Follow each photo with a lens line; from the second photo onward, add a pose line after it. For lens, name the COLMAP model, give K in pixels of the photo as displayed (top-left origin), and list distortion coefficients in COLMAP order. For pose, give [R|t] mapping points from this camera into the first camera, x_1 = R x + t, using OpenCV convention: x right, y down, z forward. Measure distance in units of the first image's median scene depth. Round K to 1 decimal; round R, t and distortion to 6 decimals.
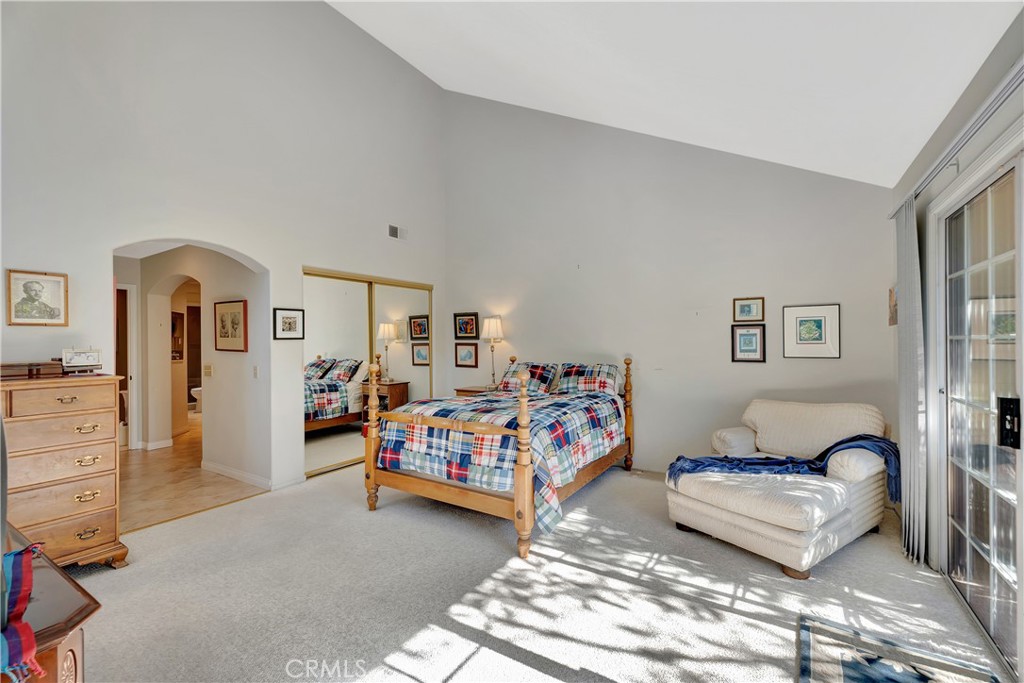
lens RADIAL K [[441.0, 0, 518.3], [0, 441.0, 341.5], [0, 0, 1]] dist [0.009334, 0.000086]
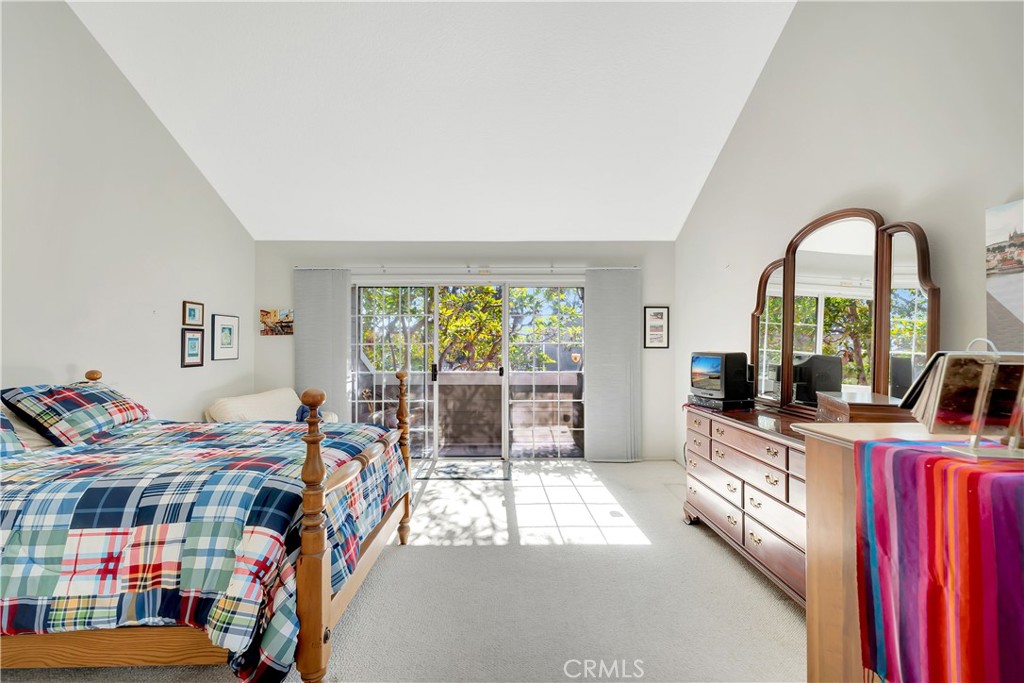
lens RADIAL K [[441.0, 0, 514.8], [0, 441.0, 341.9], [0, 0, 1]] dist [0.009334, 0.000086]
pose [[-0.547371, 0.005962, 0.836869, -0.907113], [-0.002878, 0.999955, -0.009007, -0.001886], [-0.836885, -0.007339, -0.547329, 1.187947]]
